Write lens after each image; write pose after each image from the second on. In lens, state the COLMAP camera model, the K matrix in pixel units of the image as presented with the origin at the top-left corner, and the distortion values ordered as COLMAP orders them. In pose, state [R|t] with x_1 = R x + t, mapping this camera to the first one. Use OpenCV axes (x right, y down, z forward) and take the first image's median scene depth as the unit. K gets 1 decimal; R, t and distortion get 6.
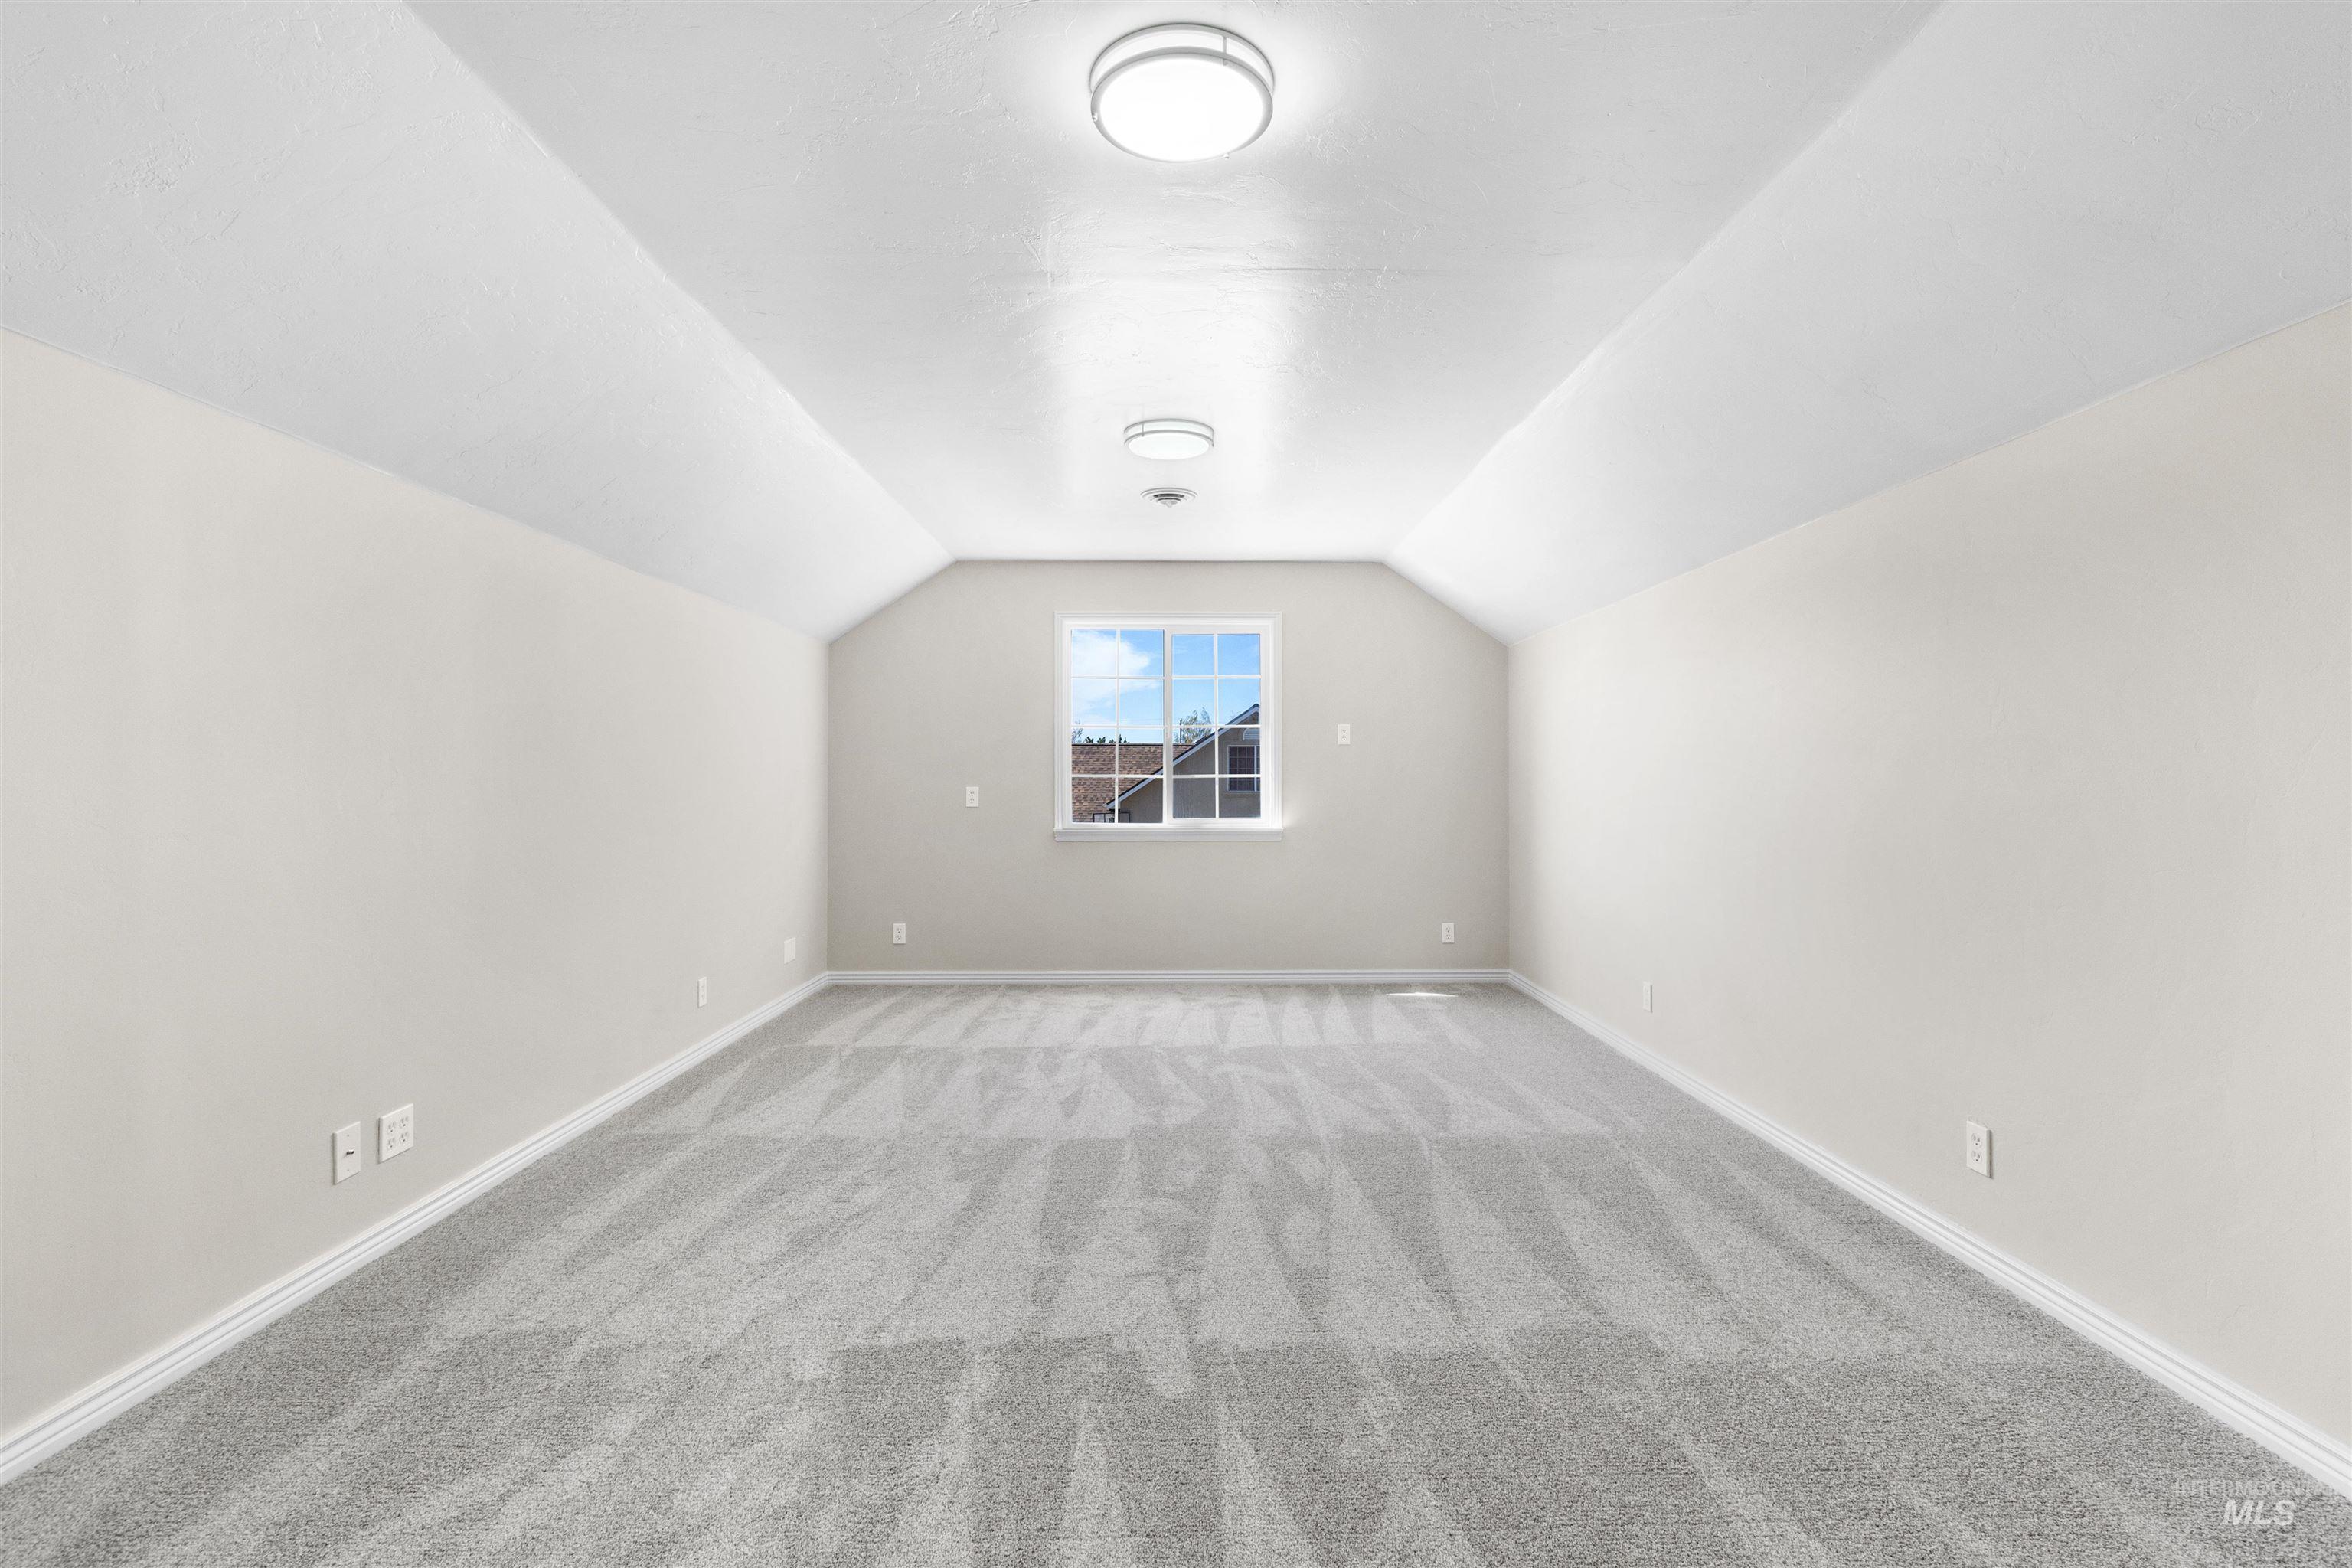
lens RADIAL K [[1094.0, 0, 1190.4], [0, 1094.0, 788.8], [0, 0, 1]] dist [0.001097, -0.000221]
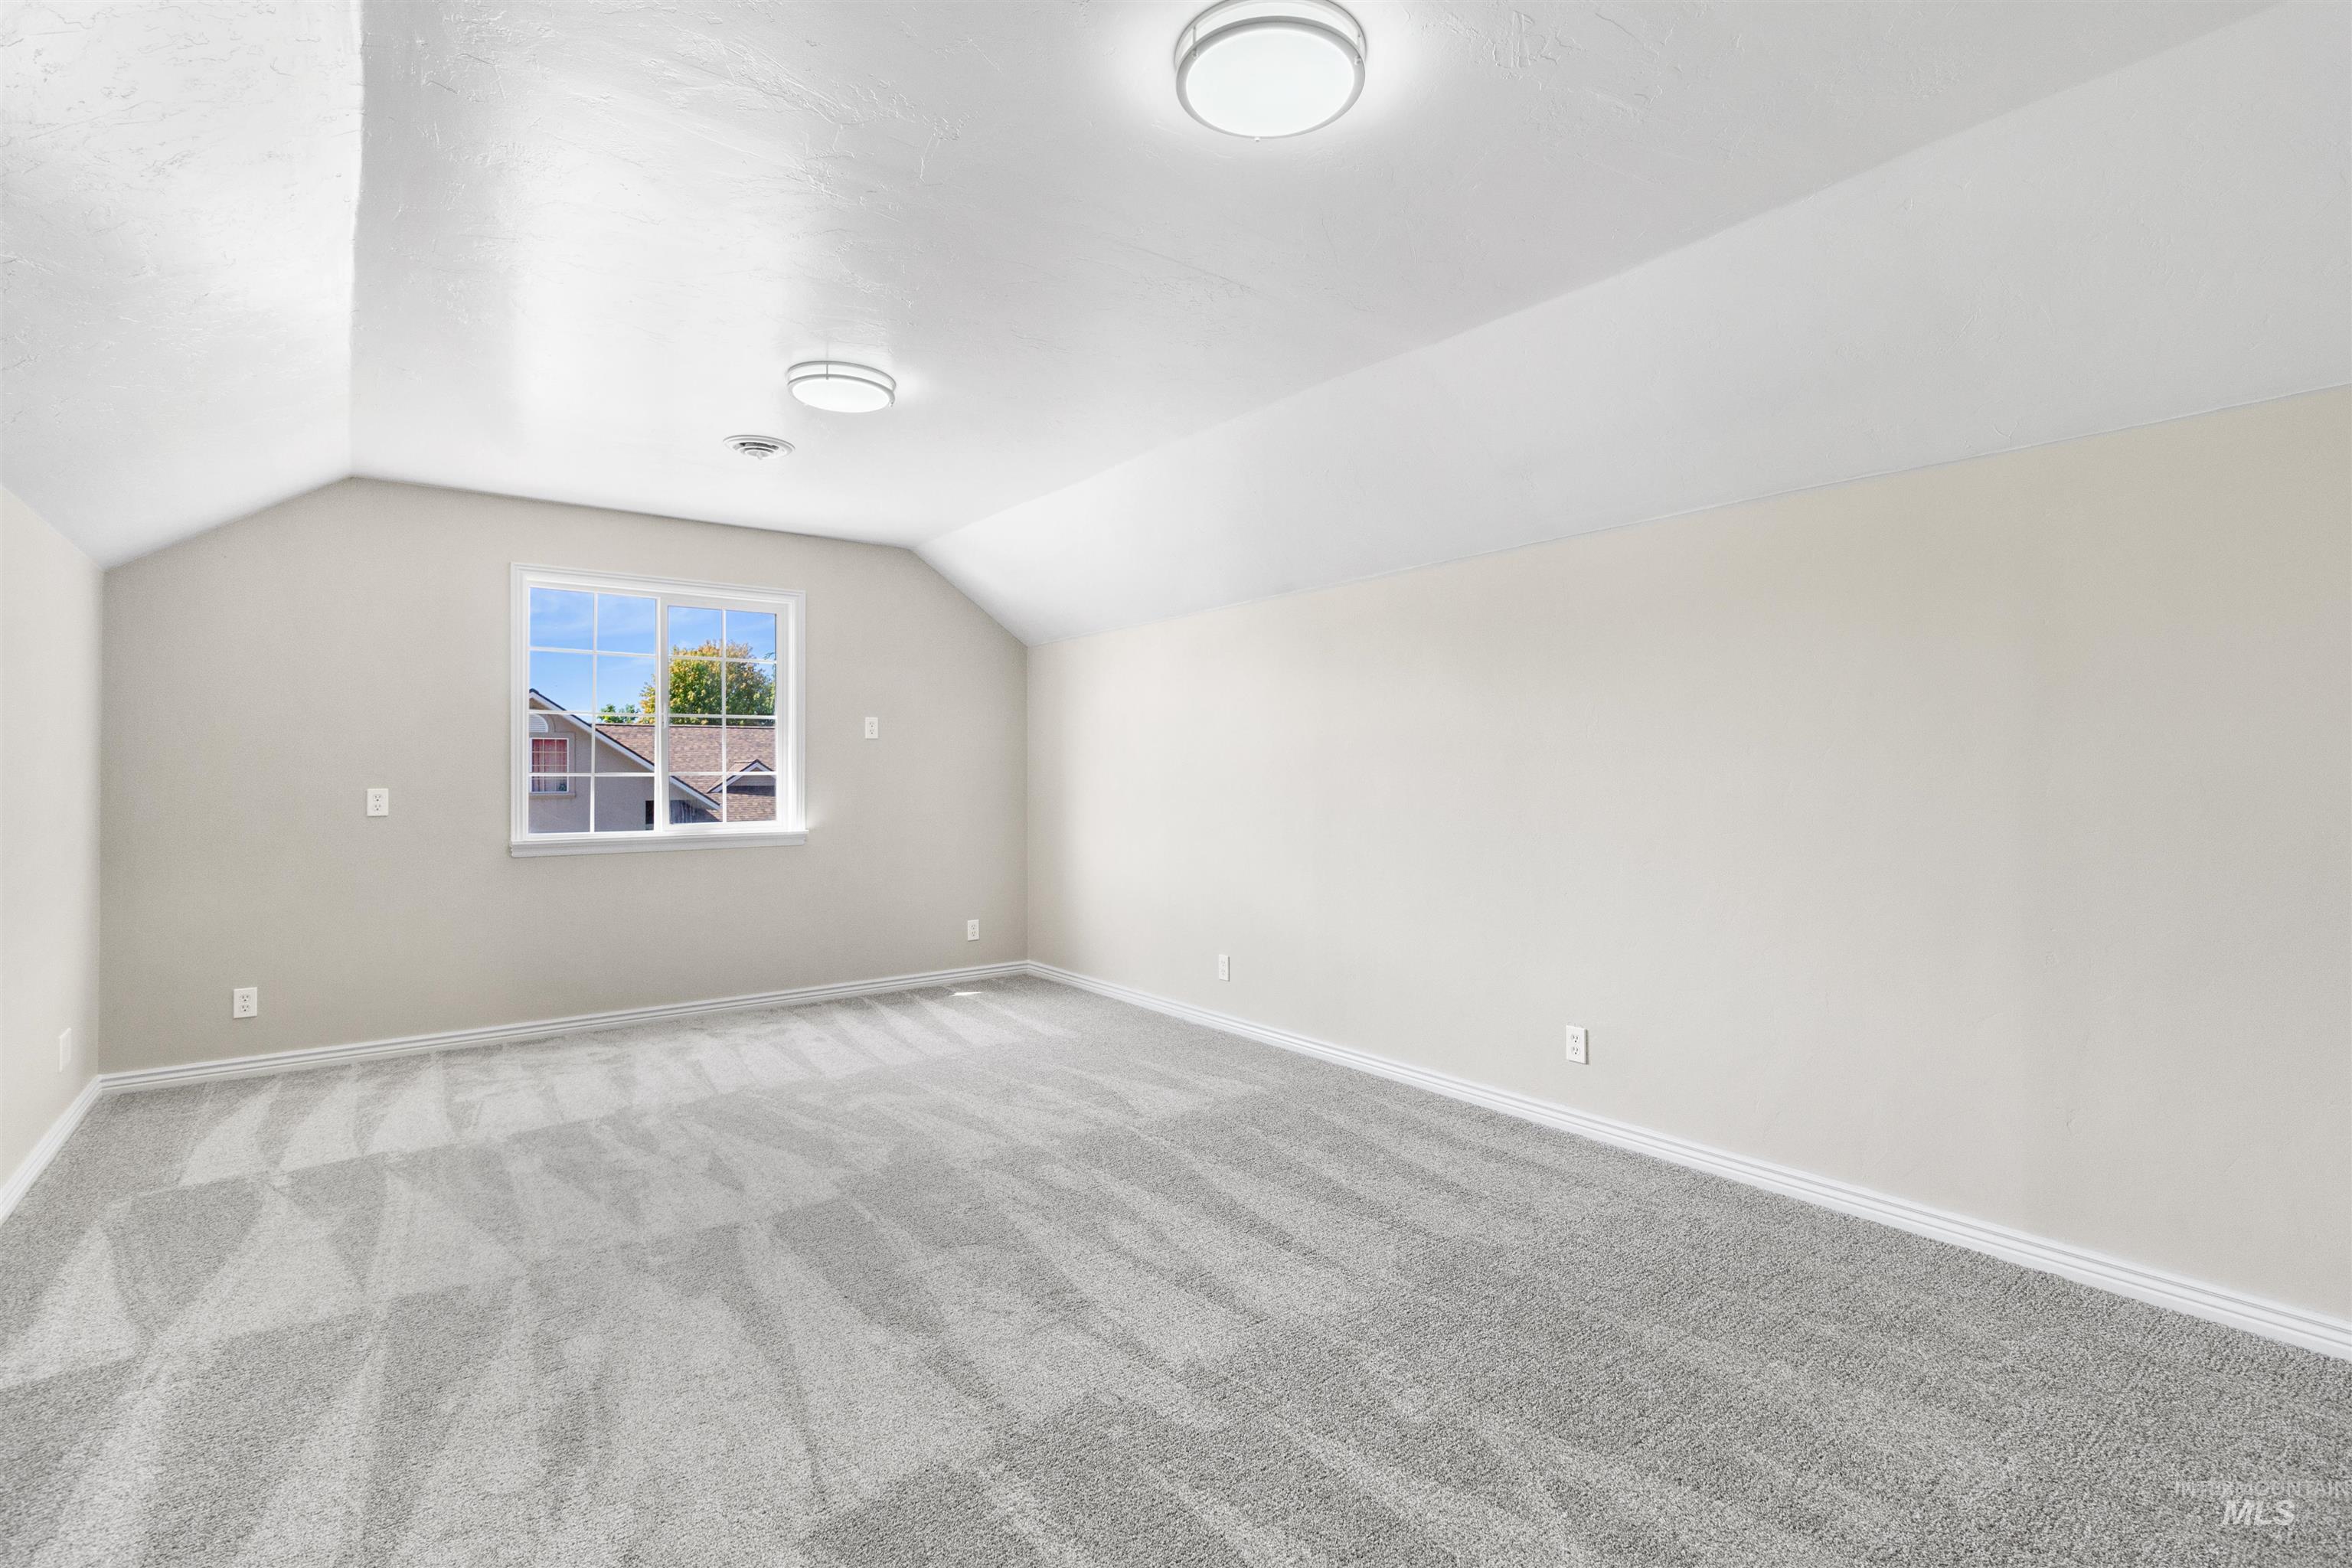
lens RADIAL K [[1094.0, 0, 1195.3], [0, 1094.0, 774.1], [0, 0, 1]] dist [0.001097, -0.000221]
pose [[0.796528, -0.003633, 0.604591, -0.329921], [0.010170, 0.999921, -0.007391, -0.000851], [-0.604516, 0.012036, 0.796502, 0.139385]]
